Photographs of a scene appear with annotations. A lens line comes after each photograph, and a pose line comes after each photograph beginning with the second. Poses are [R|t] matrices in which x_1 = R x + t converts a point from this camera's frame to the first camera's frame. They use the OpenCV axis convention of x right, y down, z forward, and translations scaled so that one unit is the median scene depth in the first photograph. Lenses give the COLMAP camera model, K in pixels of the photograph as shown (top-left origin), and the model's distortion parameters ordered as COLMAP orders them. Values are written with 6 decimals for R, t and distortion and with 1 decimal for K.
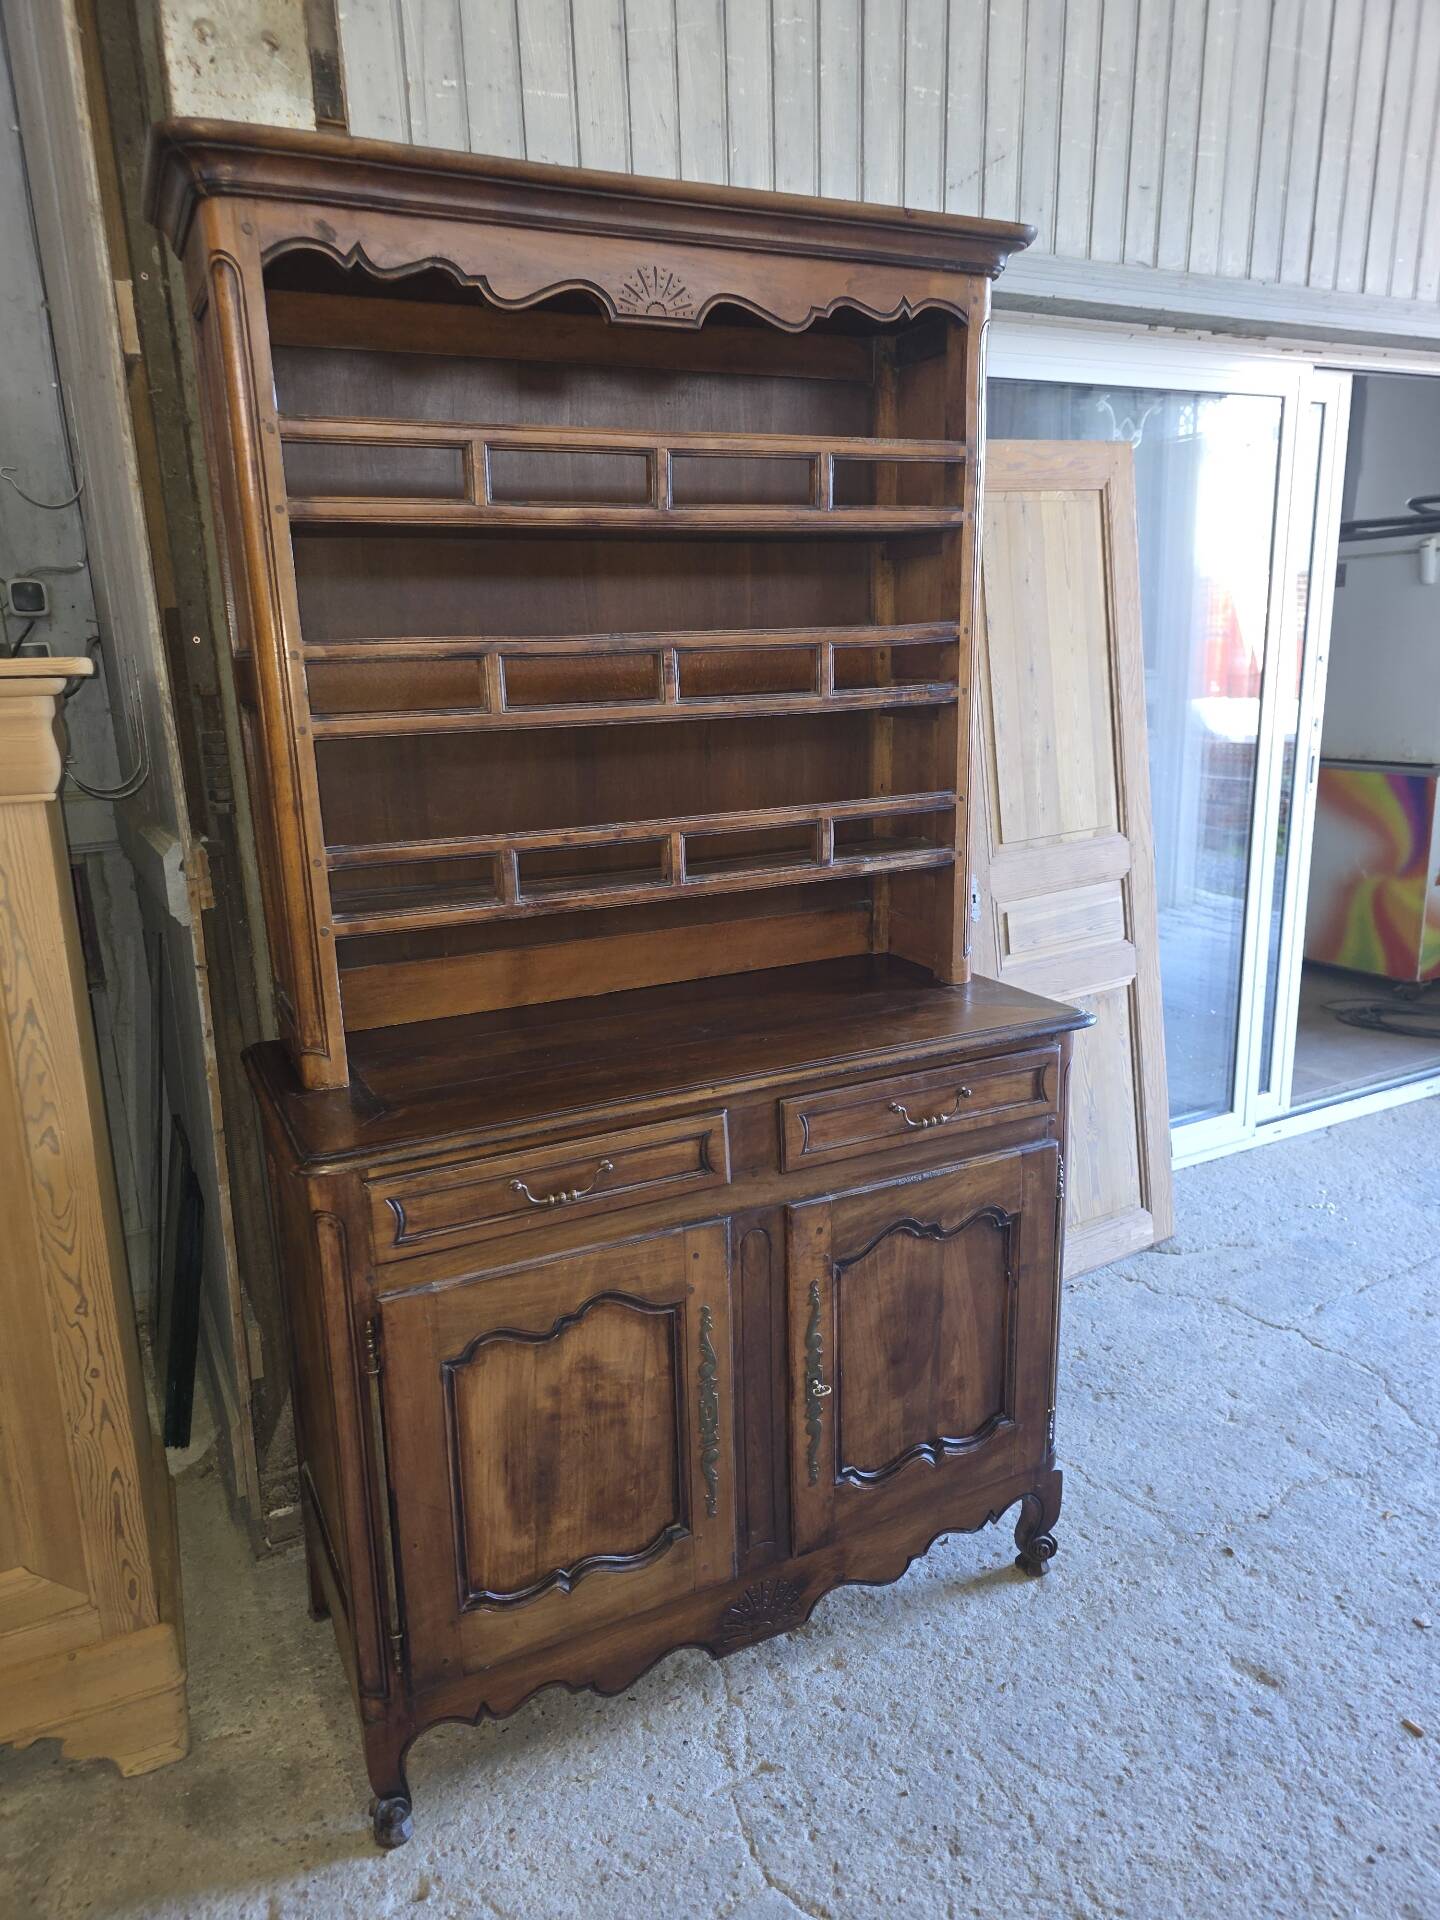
lens RADIAL K [[1283.6, 0, 694.6], [0, 1283.6, 962.4], [0, 0, 1]] dist [0.042893, -0.029195]
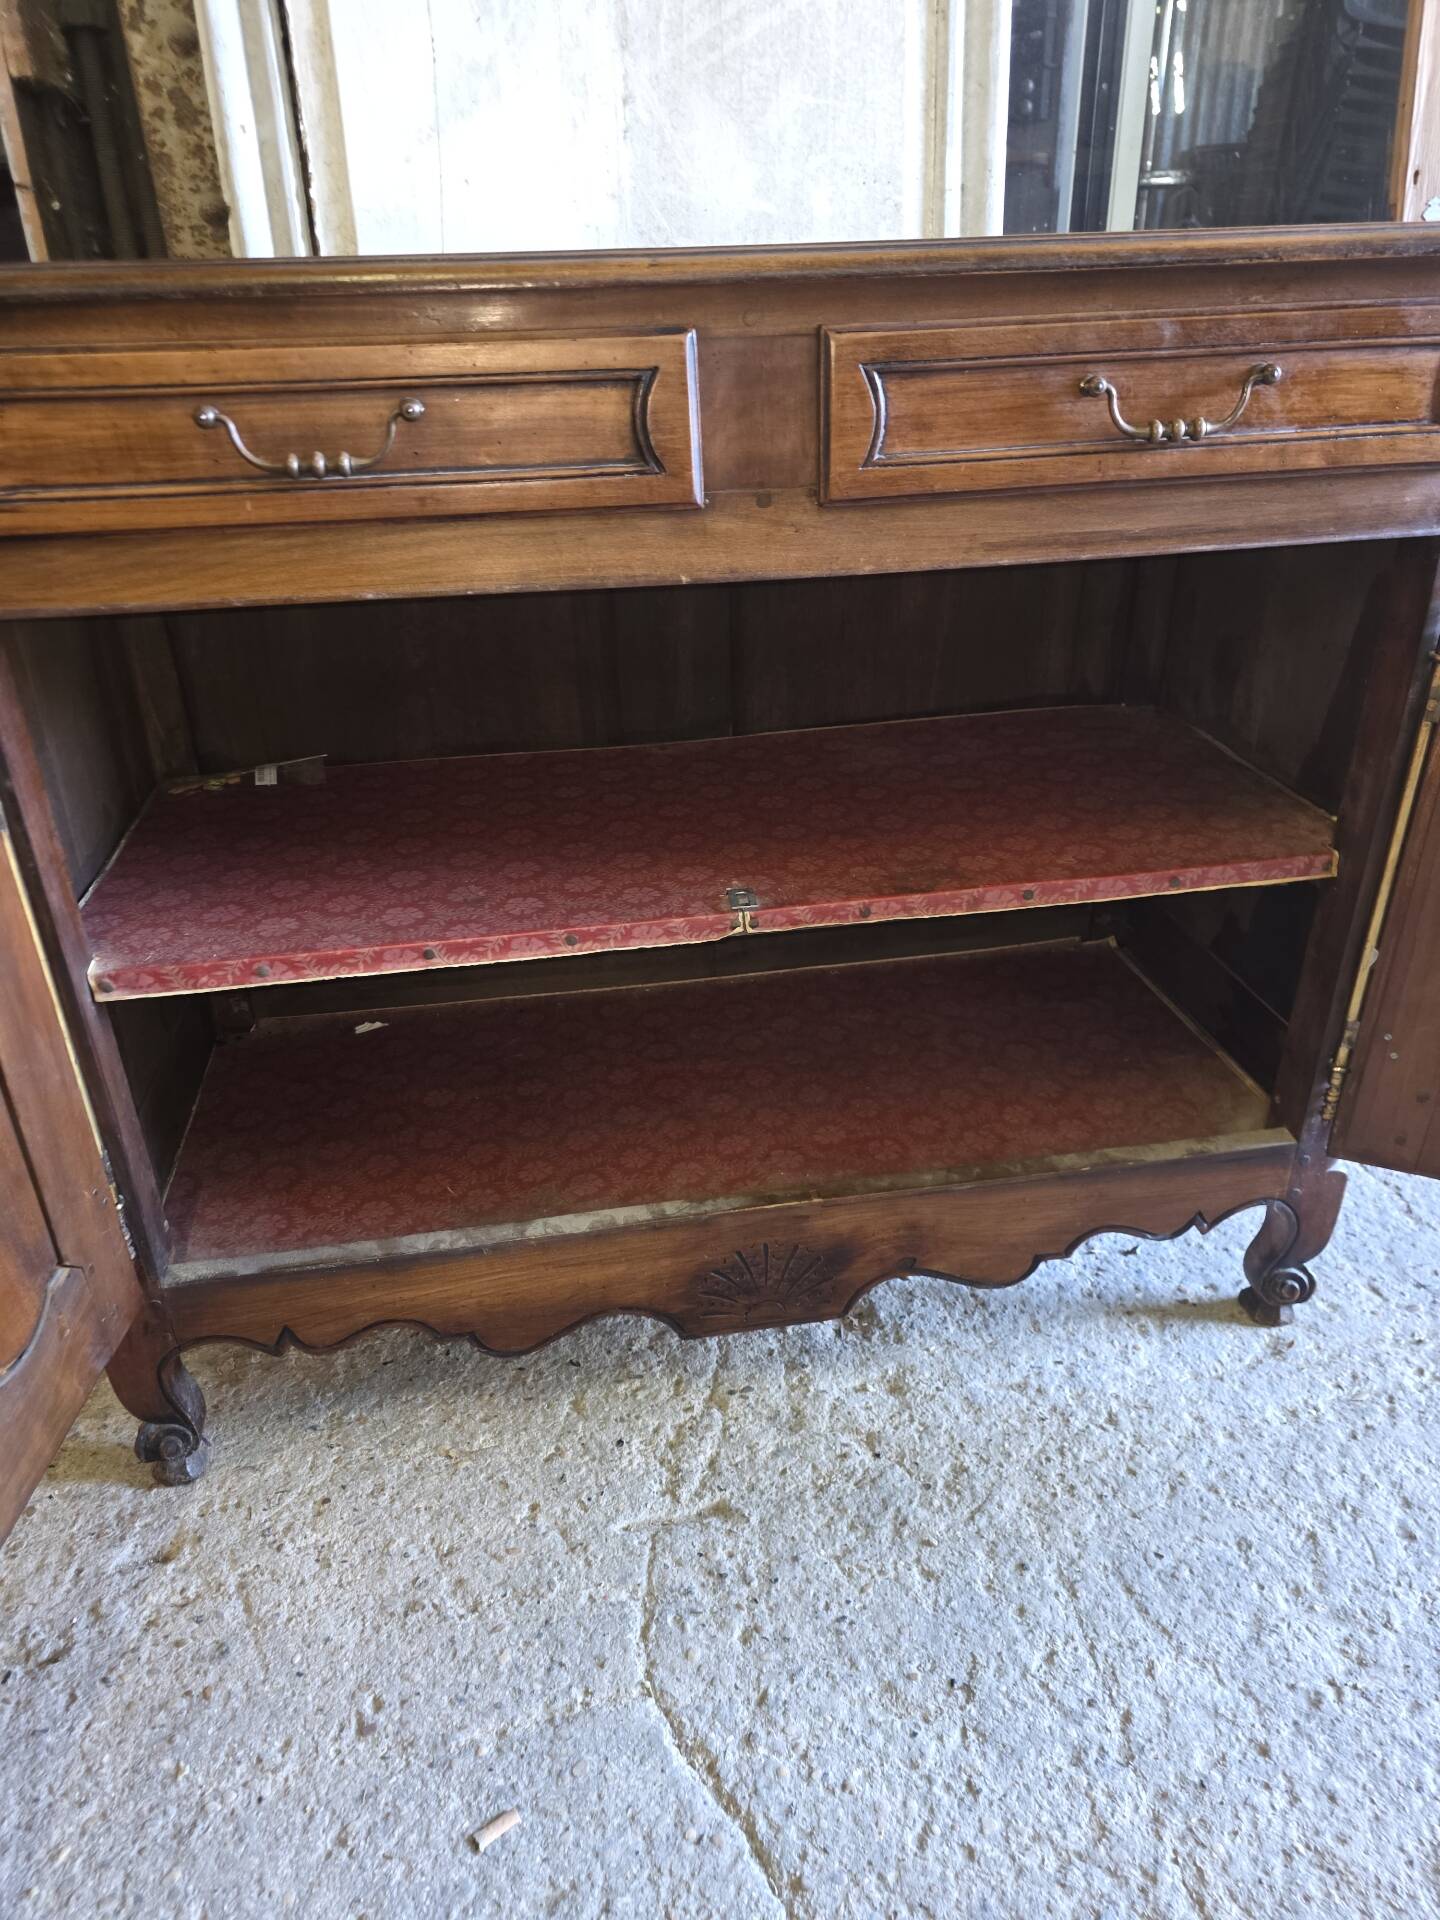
lens RADIAL K [[1283.6, 0, 721.2], [0, 1283.6, 969.5], [0, 0, 1]] dist [0.042893, -0.029195]
pose [[0.953996, 0.146910, -0.261359, 0.184083], [-0.074894, 0.960858, 0.266725, 0.201972], [0.290313, -0.234881, 0.927658, 0.486232]]
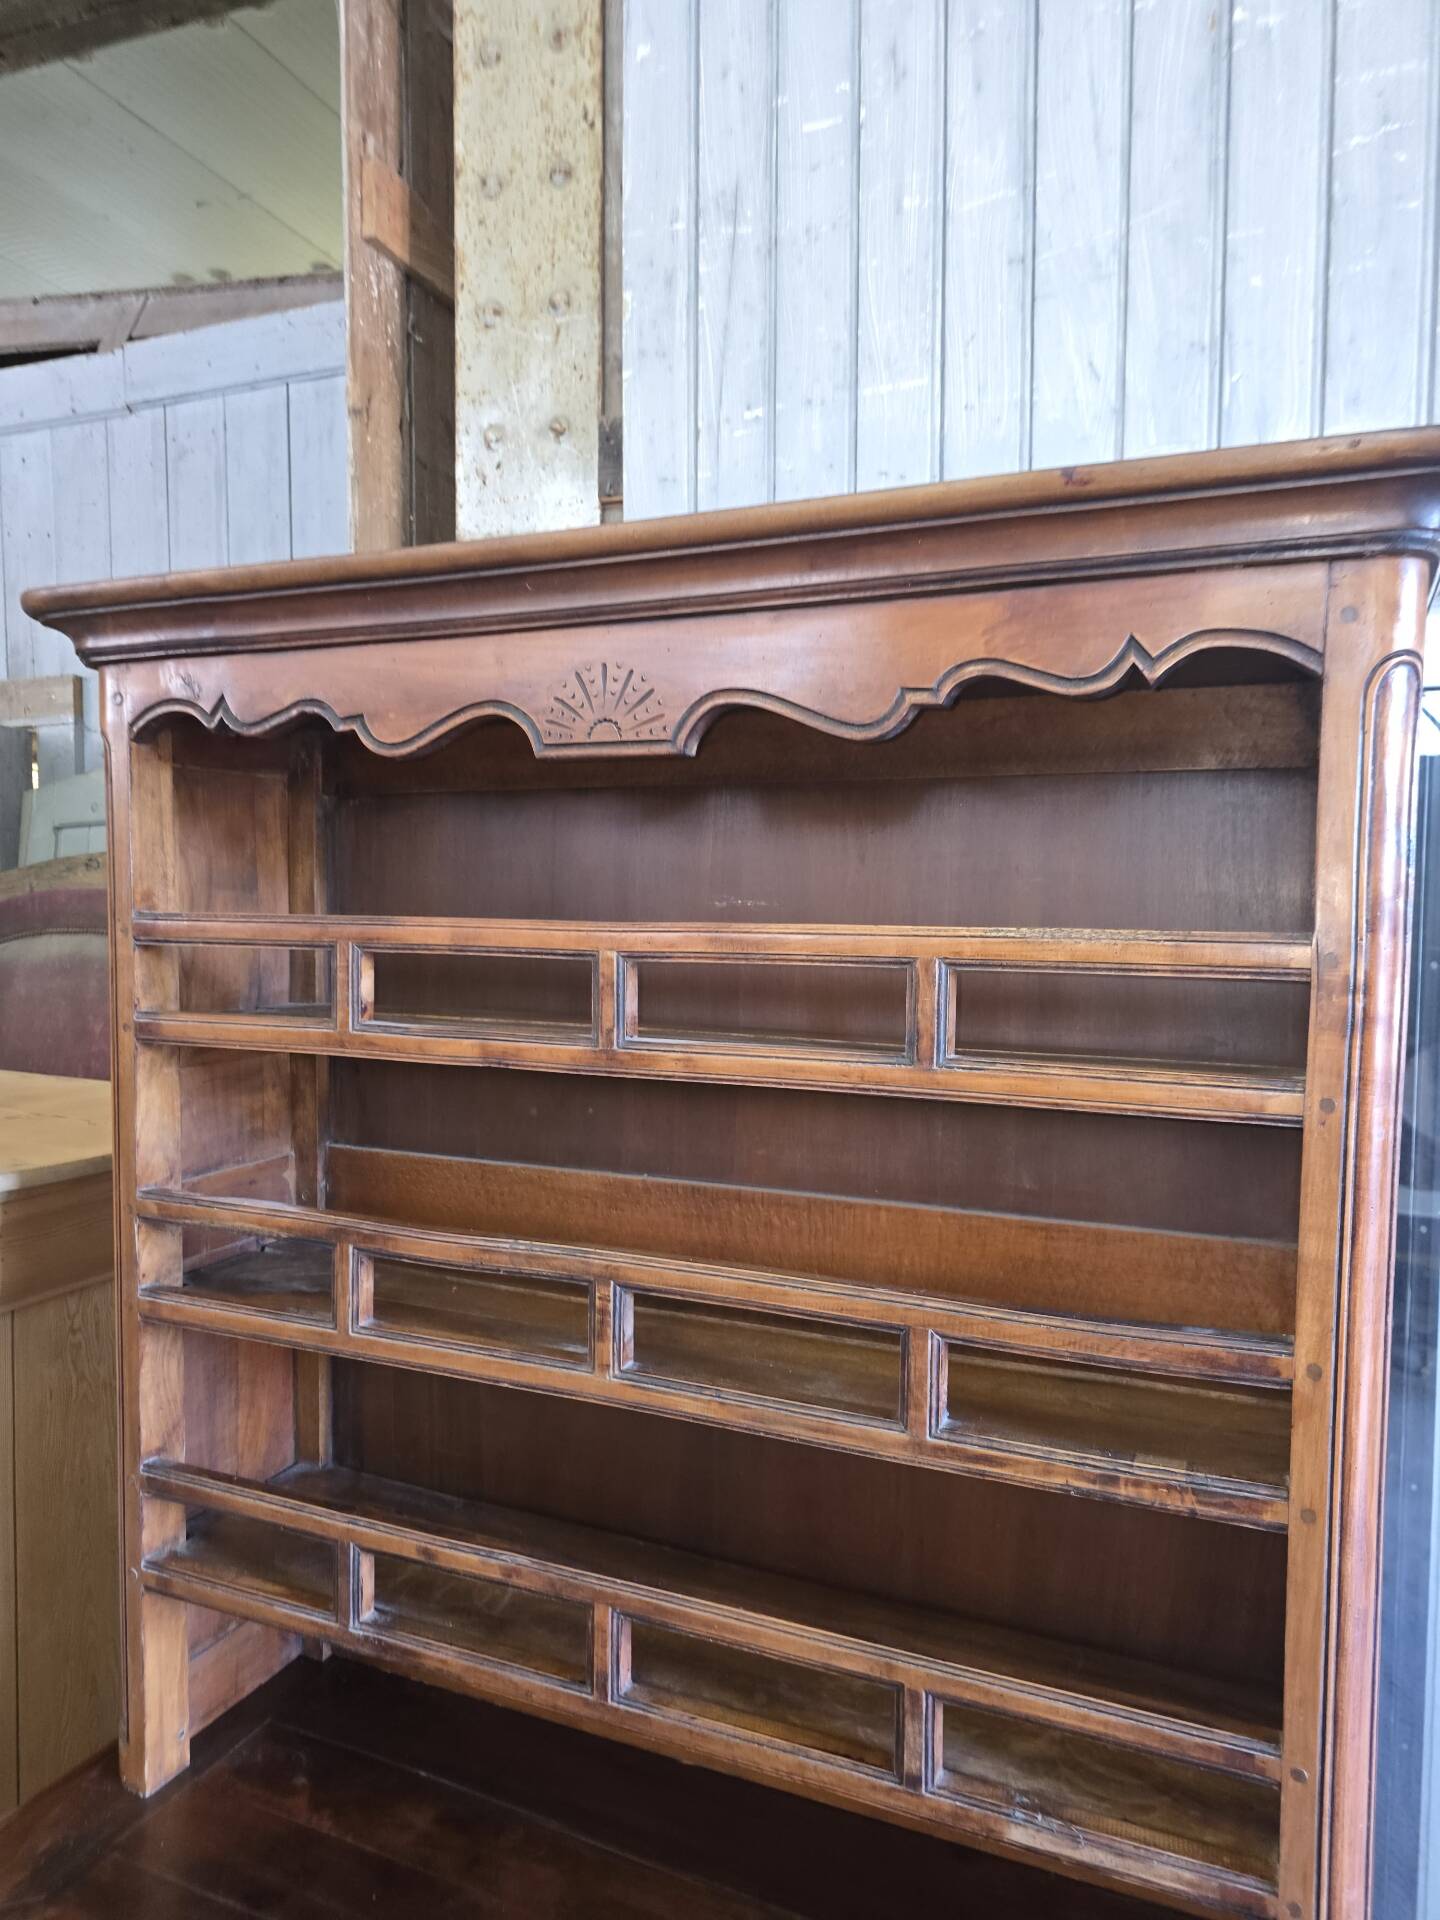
lens RADIAL K [[1283.6, 0, 730.3], [0, 1283.6, 979.3], [0, 0, 1]] dist [0.042893, -0.029195]
pose [[0.663195, 0.085057, -0.743598, 0.415651], [-0.211408, 0.974352, -0.077097, -0.336401], [0.717969, 0.208333, 0.664167, 0.631532]]
